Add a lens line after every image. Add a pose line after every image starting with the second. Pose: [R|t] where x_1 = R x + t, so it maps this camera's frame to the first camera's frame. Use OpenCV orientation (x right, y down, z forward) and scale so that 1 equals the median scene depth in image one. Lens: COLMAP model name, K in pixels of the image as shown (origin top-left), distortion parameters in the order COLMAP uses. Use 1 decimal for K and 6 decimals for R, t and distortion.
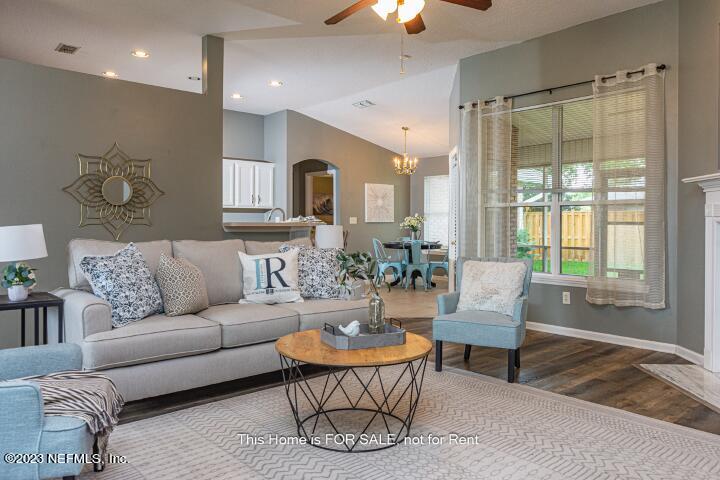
lens RADIAL K [[527.2, 0, 349.0], [0, 527.2, 232.6], [0, 0, 1]] dist [0.000706, 0.000306]
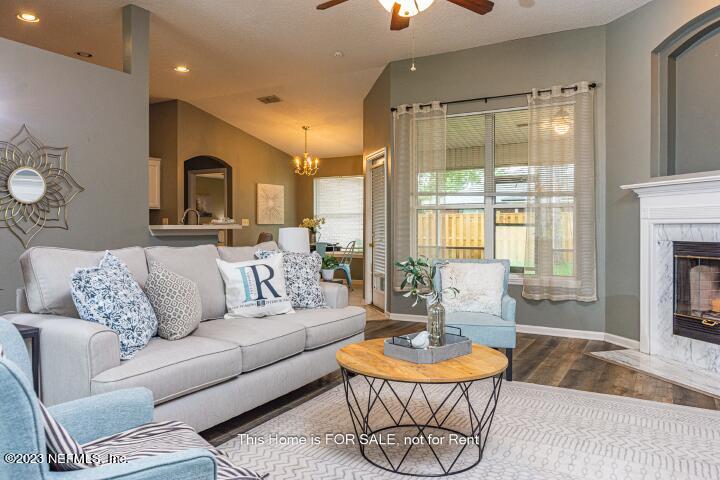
lens RADIAL K [[527.2, 0, 349.0], [0, 527.2, 232.6], [0, 0, 1]] dist [0.000706, 0.000306]
pose [[0.948361, -0.006632, 0.317123, -0.273637], [0.007721, 0.999968, -0.002178, -0.003120], [-0.317099, 0.004514, 0.948382, 0.111133]]
